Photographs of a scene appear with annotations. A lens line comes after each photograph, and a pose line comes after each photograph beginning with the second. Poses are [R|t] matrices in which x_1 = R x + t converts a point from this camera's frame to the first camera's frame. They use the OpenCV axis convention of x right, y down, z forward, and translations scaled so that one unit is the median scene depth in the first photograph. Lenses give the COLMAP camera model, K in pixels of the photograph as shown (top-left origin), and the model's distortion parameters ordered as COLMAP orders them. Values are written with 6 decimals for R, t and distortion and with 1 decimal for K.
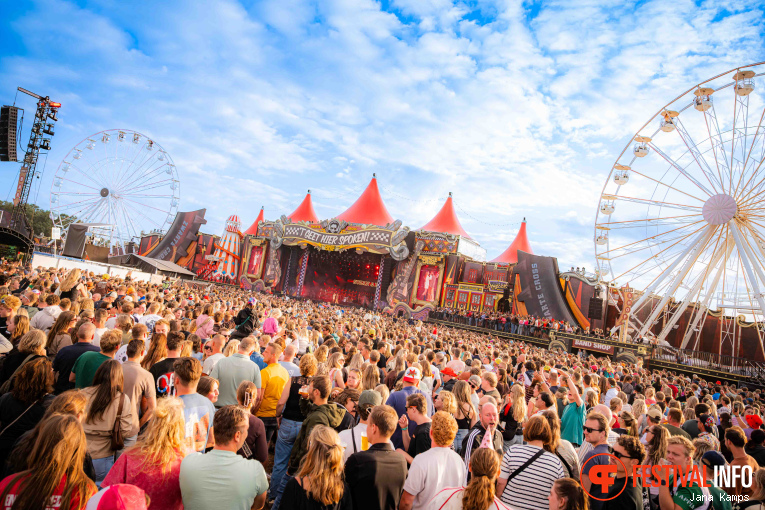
lens RADIAL K [[510.9, 0, 382.5], [0, 510.9, 255.0], [0, 0, 1]] dist [-0.000840, 0.001162]
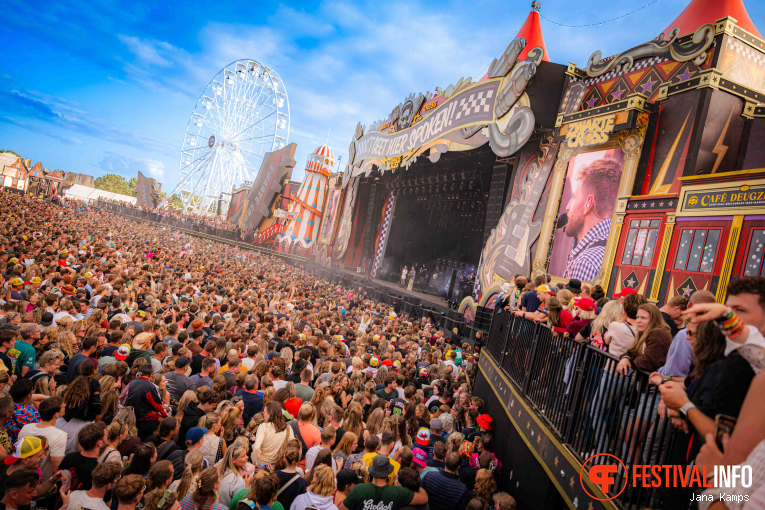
lens RADIAL K [[510.9, 0, 382.5], [0, 510.9, 255.0], [0, 0, 1]] dist [-0.000840, 0.001162]
pose [[0.821232, 0.005422, -0.570568, 0.148332], [-0.021866, 0.999519, -0.021974, 0.080197], [0.570175, 0.030522, 0.820956, 0.672516]]
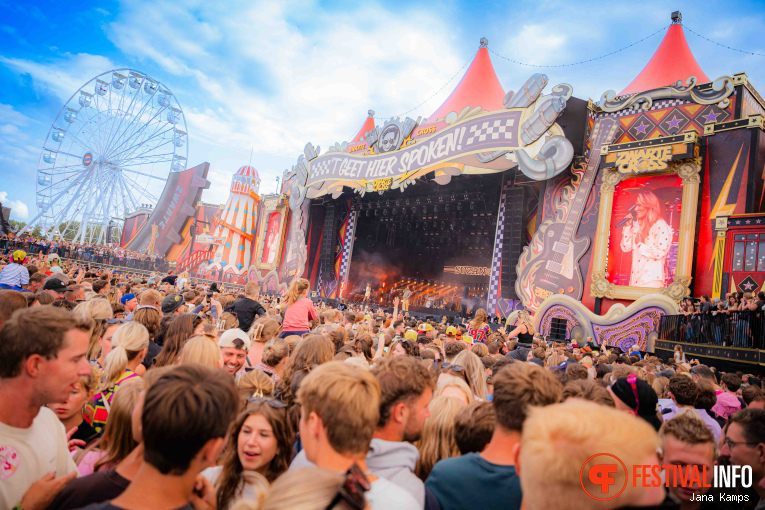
lens RADIAL K [[510.9, 0, 382.5], [0, 510.9, 255.0], [0, 0, 1]] dist [-0.000840, 0.001162]
pose [[0.956927, -0.055185, -0.285035, 0.022038], [0.040772, 0.997583, -0.056258, 0.076641], [0.287451, 0.042214, 0.956865, 0.611846]]
